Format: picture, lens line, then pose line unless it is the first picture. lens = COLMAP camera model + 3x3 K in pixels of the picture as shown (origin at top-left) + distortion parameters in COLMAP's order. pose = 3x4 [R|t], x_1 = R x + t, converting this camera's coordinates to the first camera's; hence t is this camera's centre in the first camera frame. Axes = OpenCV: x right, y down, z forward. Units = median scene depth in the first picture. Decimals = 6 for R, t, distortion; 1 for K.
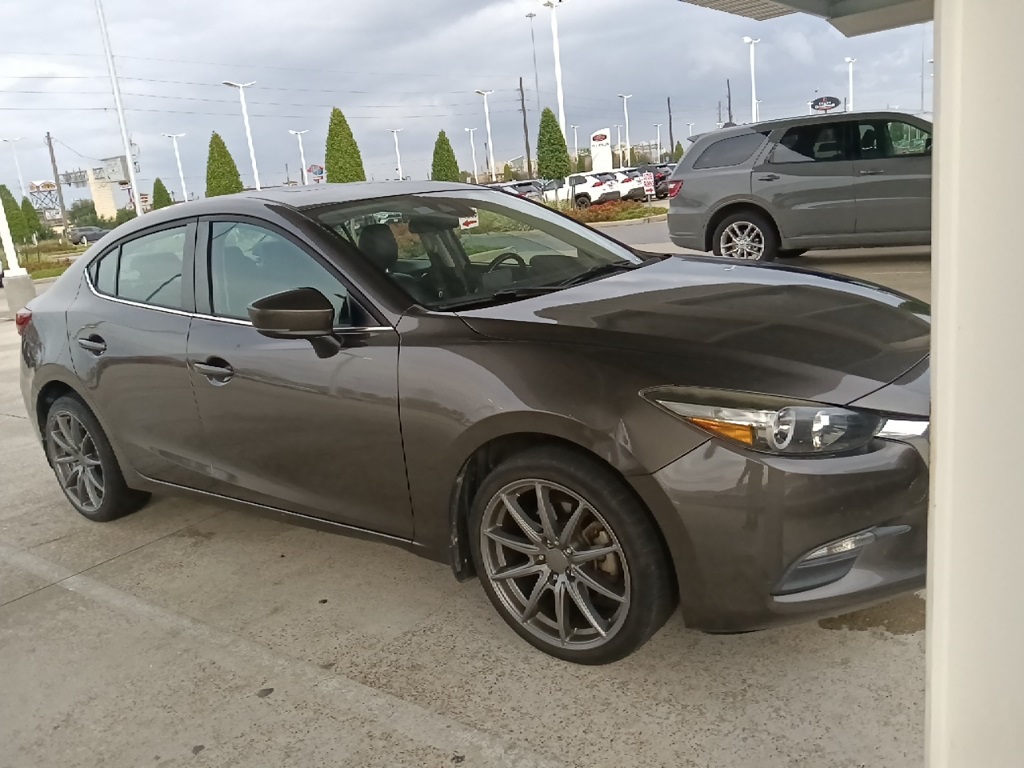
lens RADIAL K [[800.4, 0, 512.4], [0, 800.4, 382.9], [0, 0, 1]] dist [0.008213, 0.000163]
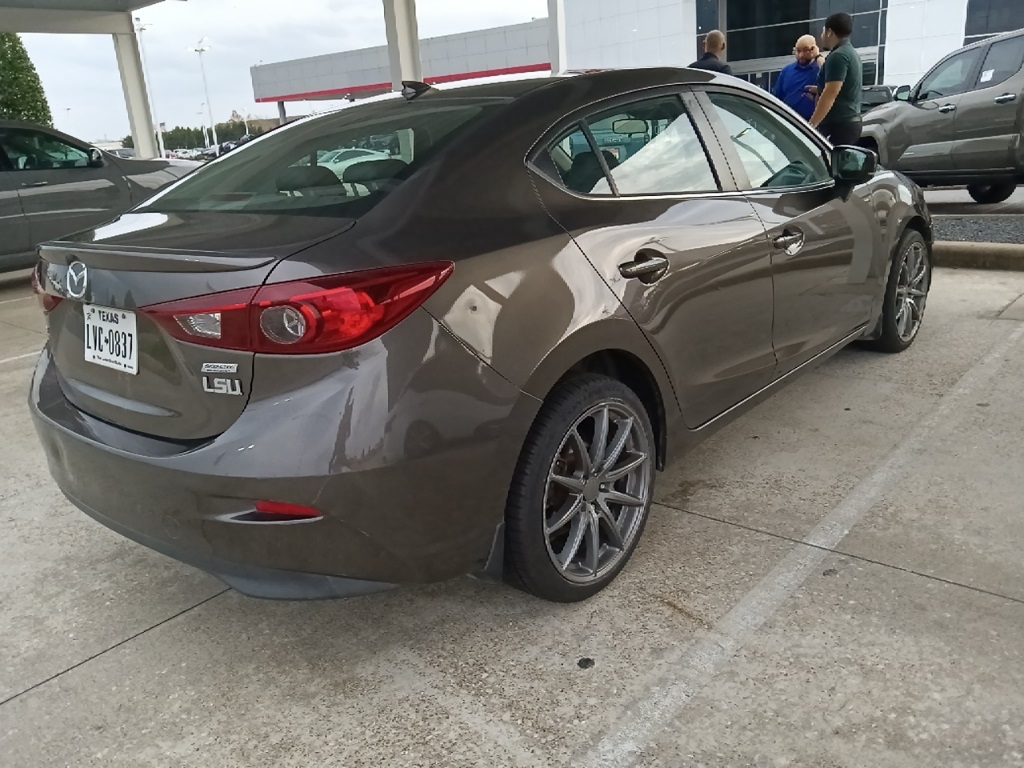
lens RADIAL K [[809.1, 0, 512.1], [0, 809.1, 385.5], [0, 0, 1]] dist [0.004438, 0.002769]
pose [[0.080763, -0.193929, 0.977685, -1.400069], [0.285125, 0.944395, 0.163773, -0.109165], [-0.955082, 0.265536, 0.131566, 1.234277]]
